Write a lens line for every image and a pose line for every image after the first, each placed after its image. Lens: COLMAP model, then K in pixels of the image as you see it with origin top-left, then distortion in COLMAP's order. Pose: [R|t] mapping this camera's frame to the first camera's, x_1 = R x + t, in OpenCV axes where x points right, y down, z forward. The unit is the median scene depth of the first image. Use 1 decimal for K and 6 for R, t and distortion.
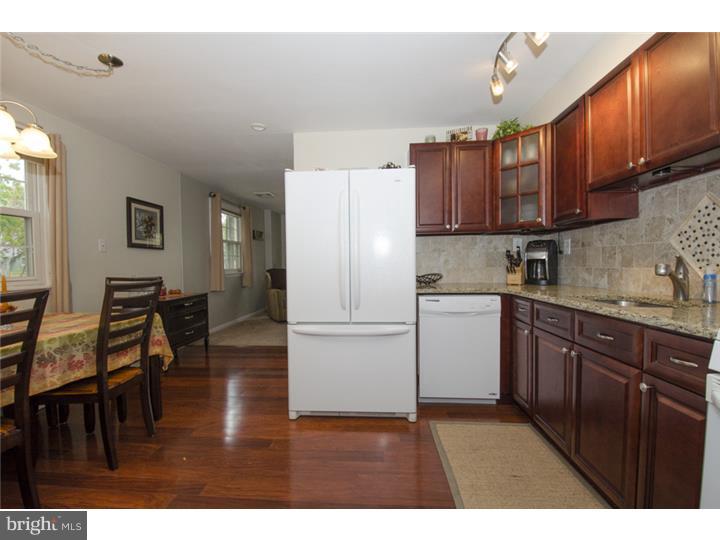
lens RADIAL K [[318.8, 0, 359.6], [0, 318.8, 272.4], [0, 0, 1]] dist [-0.000457, -0.000361]
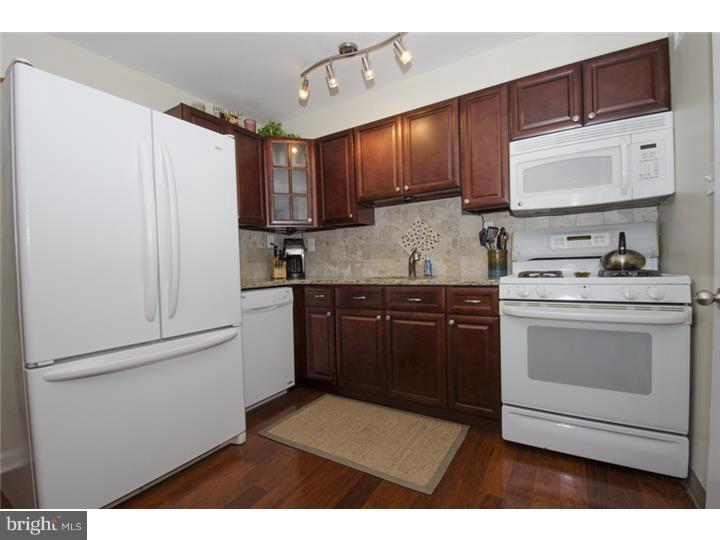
lens RADIAL K [[331.9, 0, 361.2], [0, 331.9, 274.4], [0, 0, 1]] dist [0.031736, -0.000219]
pose [[0.461509, -0.027431, 0.886712, -0.458355], [0.046869, 0.998880, 0.006507, 0.037127], [-0.885897, 0.038556, 0.462277, 0.304550]]
